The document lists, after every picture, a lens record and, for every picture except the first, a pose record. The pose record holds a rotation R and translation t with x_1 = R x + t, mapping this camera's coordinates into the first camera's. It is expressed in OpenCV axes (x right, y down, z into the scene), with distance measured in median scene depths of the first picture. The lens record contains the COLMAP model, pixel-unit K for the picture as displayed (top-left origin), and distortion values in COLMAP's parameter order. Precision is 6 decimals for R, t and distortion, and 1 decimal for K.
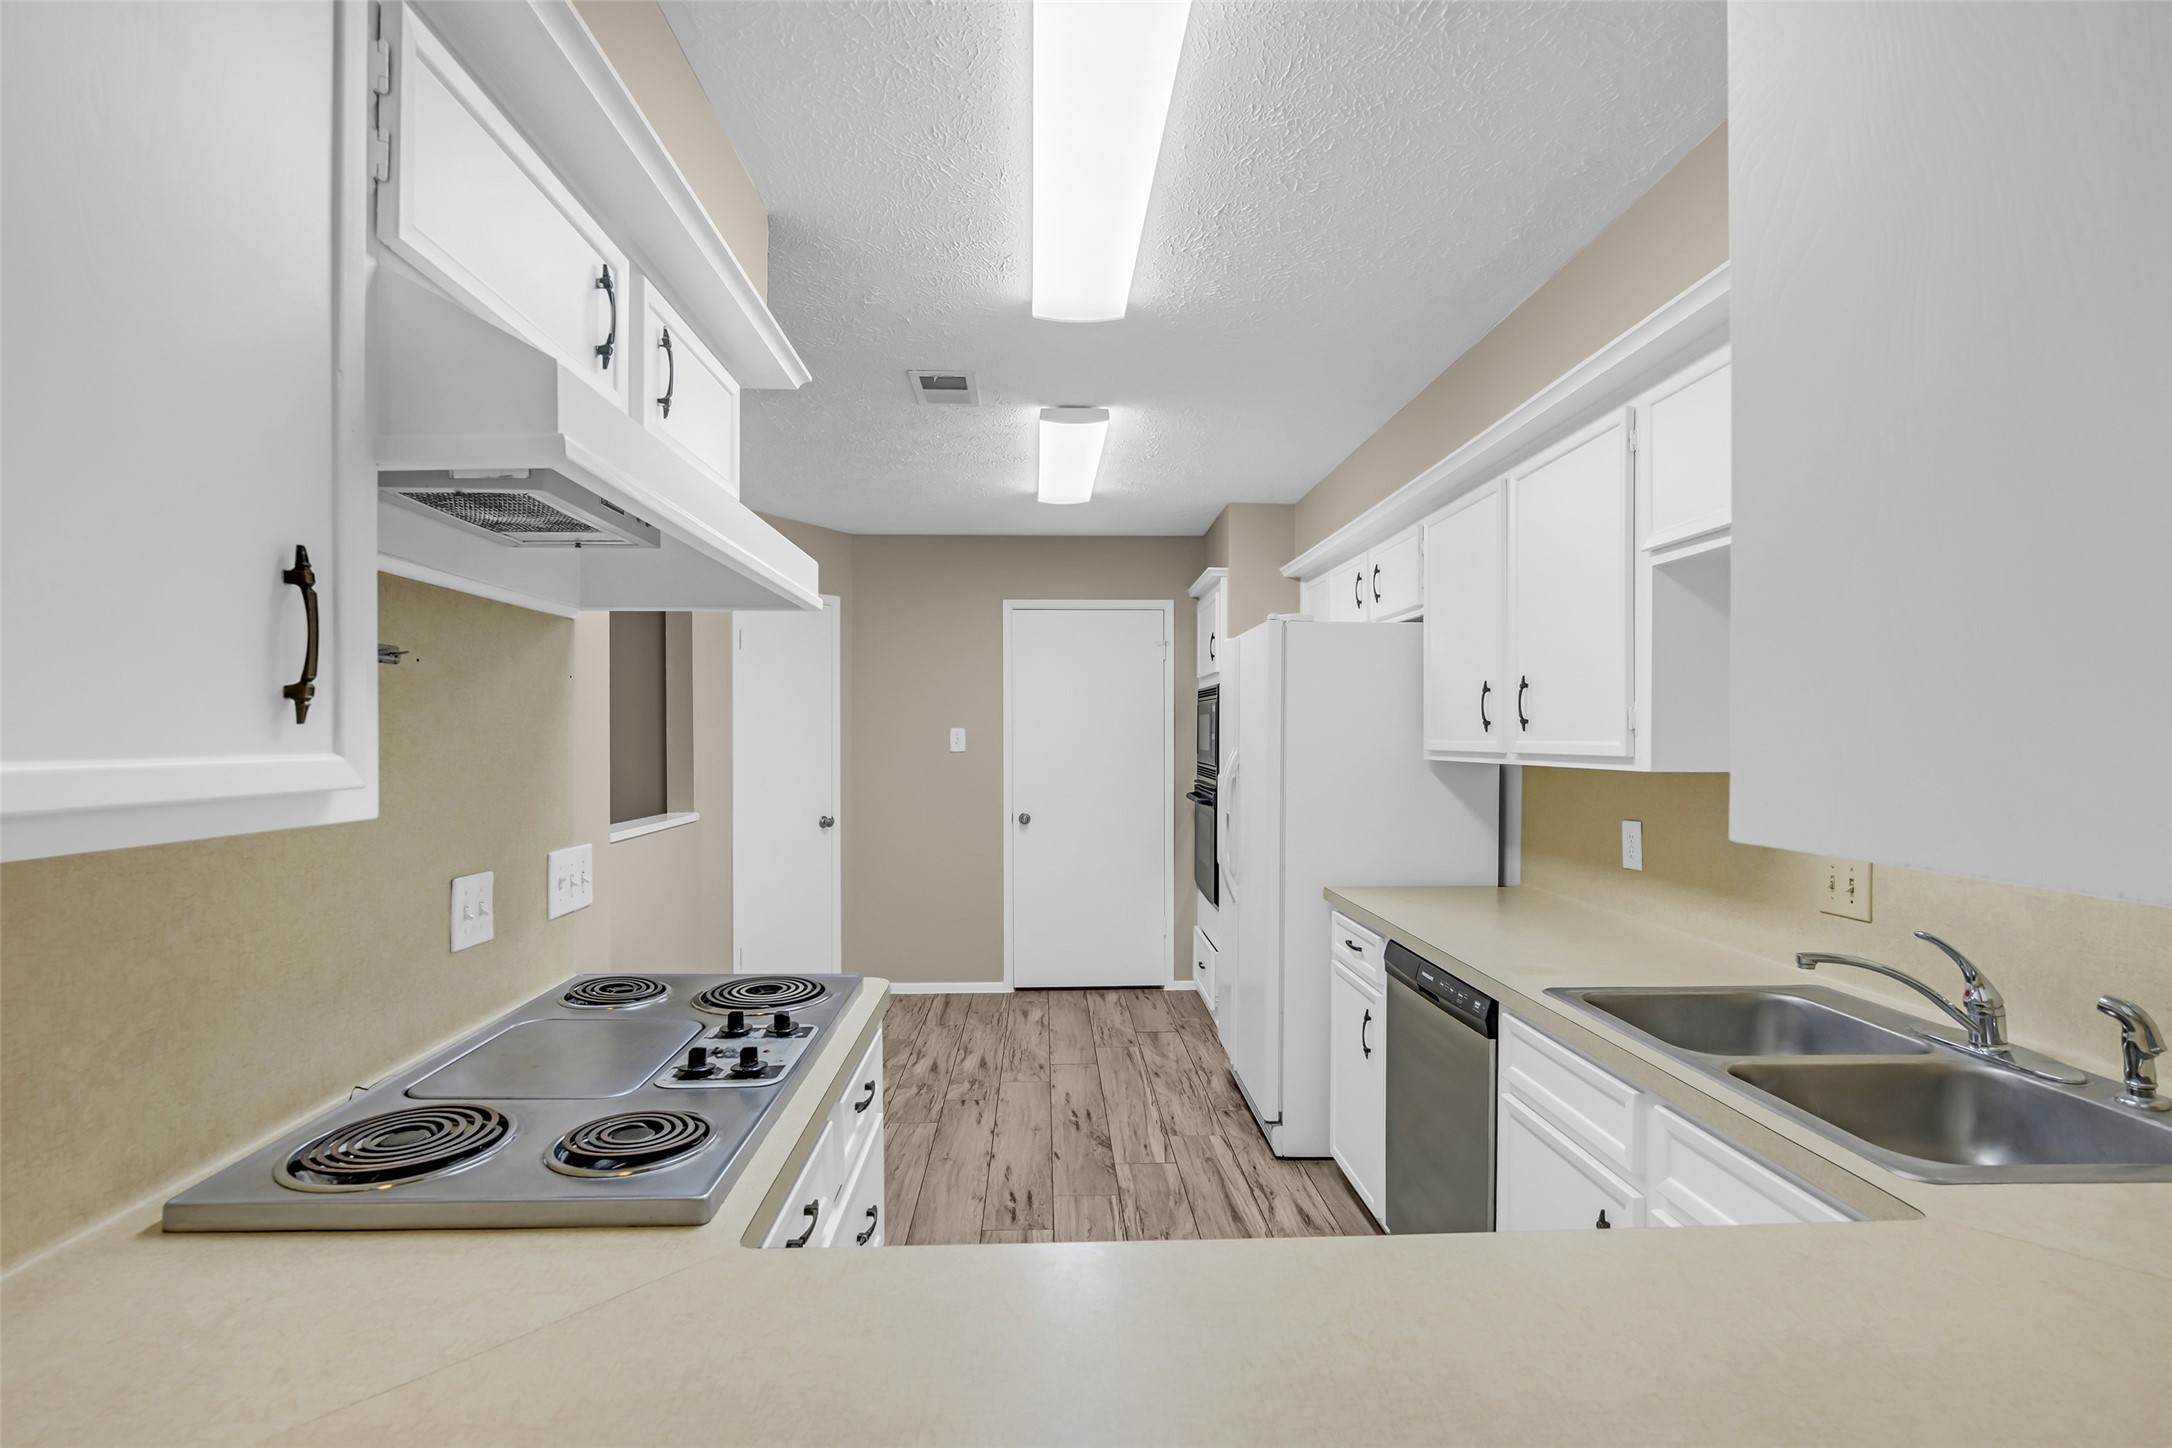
lens RADIAL K [[998.1, 0, 1072.7], [0, 998.1, 737.2], [0, 0, 1]] dist [-0.020075, 0.005960]
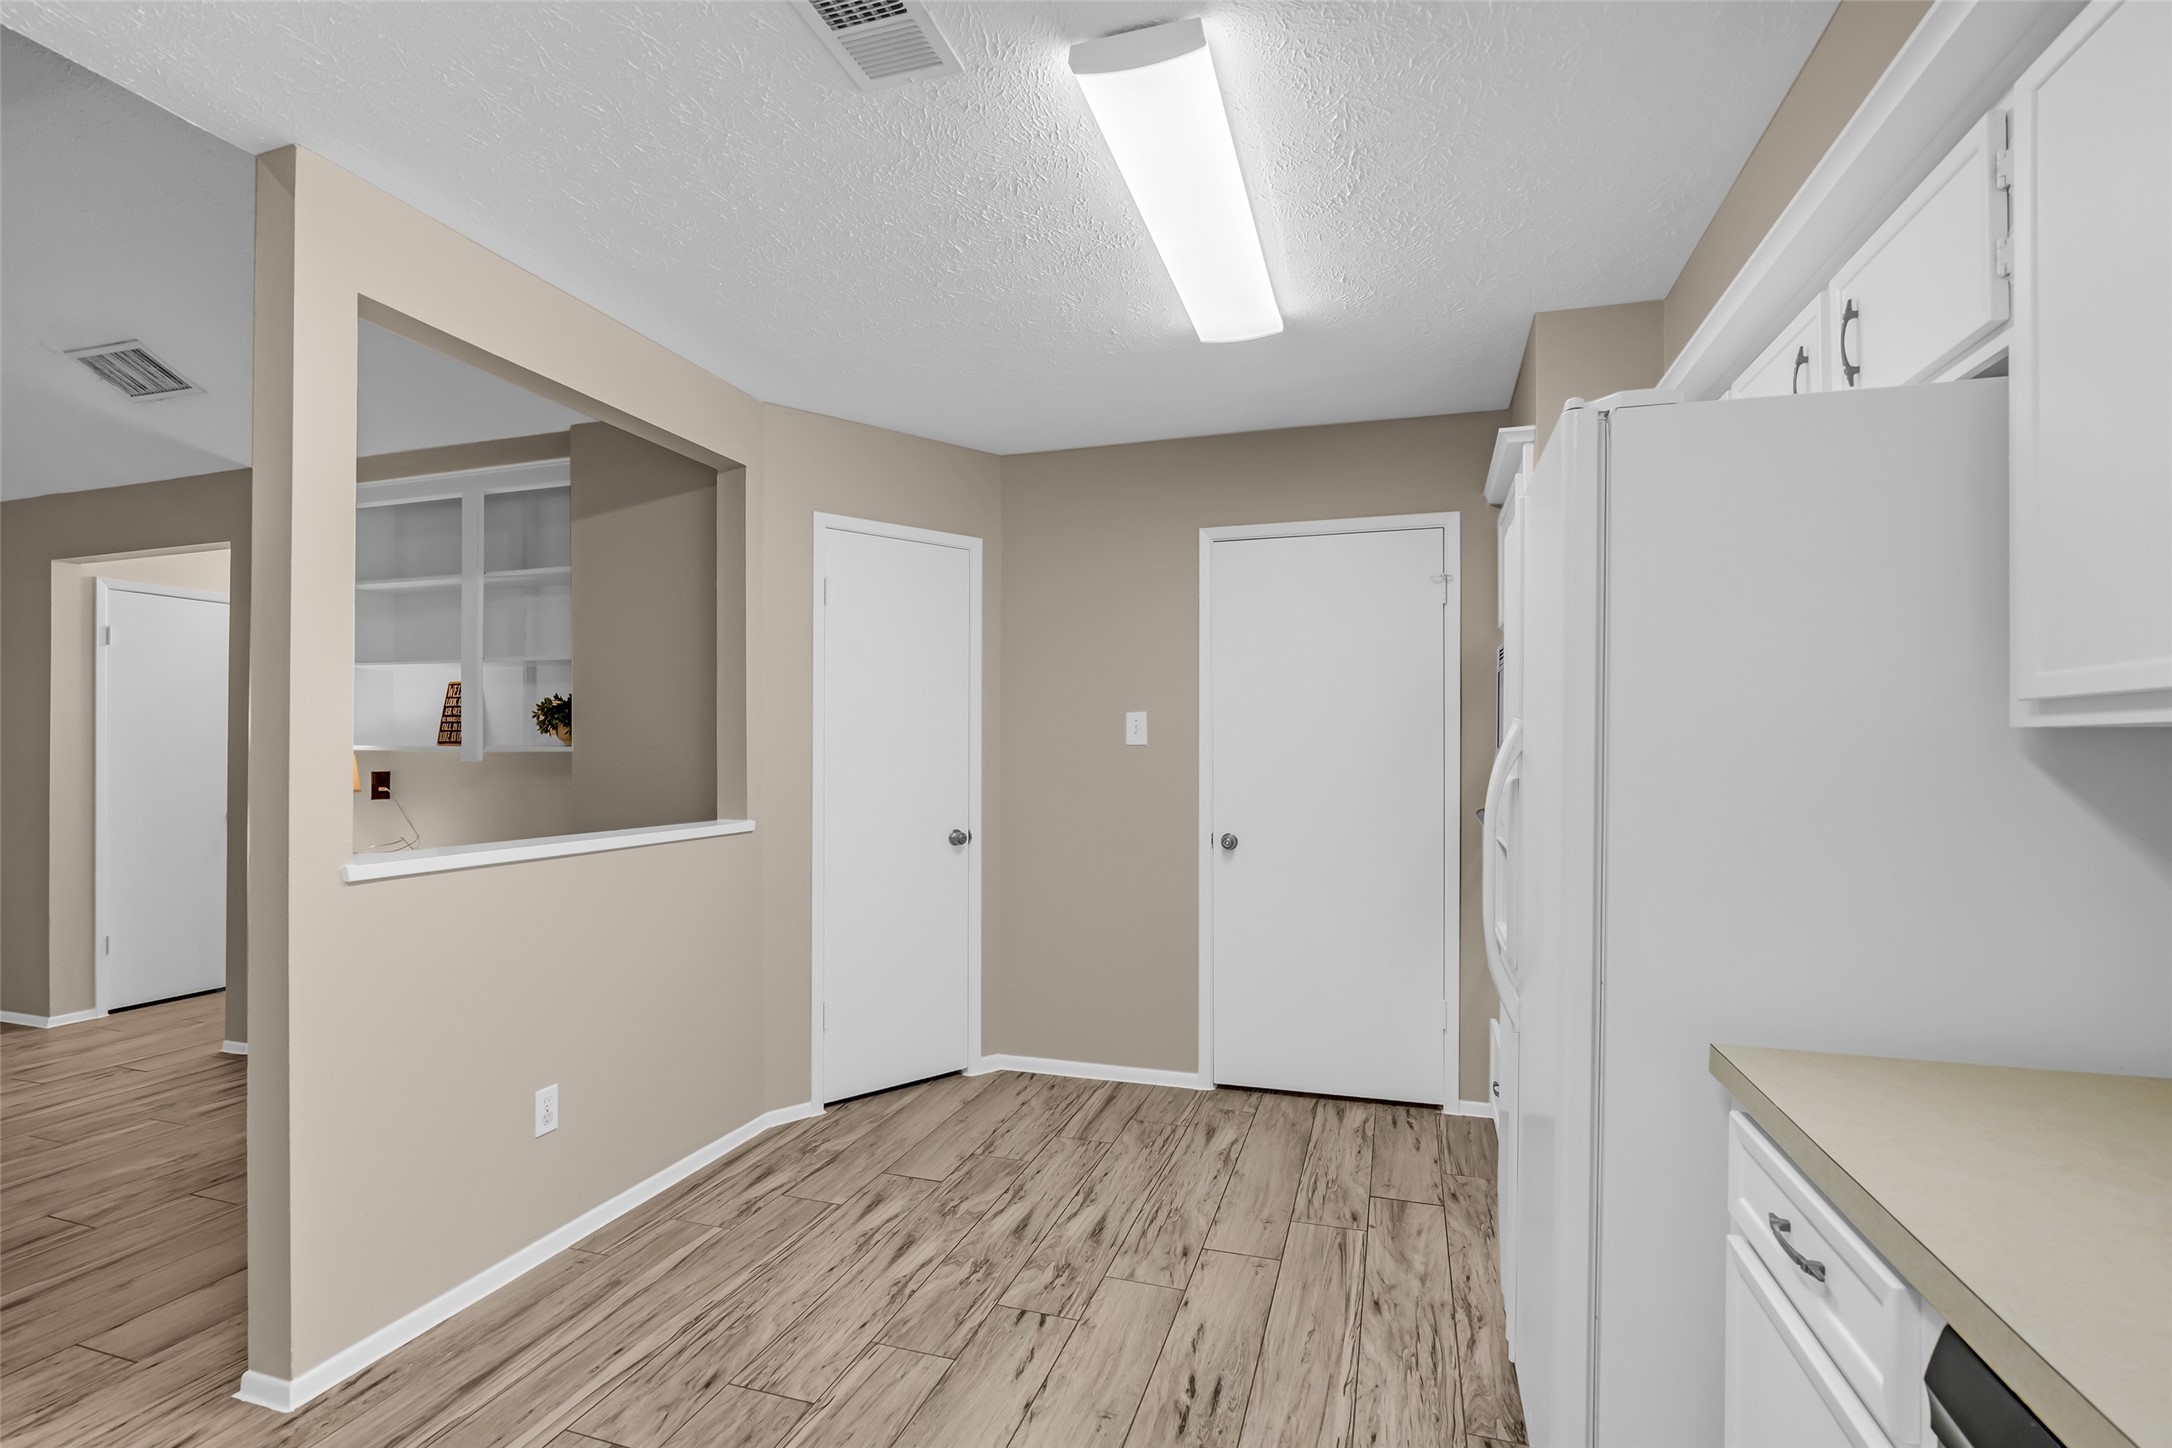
lens RADIAL K [[984.0, 0, 1082.3], [0, 984.0, 746.8], [0, 0, 1]] dist [-0.024036, -0.000205]
pose [[0.941684, 0.001139, -0.336497, 0.088790], [-0.002578, 0.999989, -0.003830, 0.019395], [0.336489, 0.004474, 0.941677, 0.334880]]
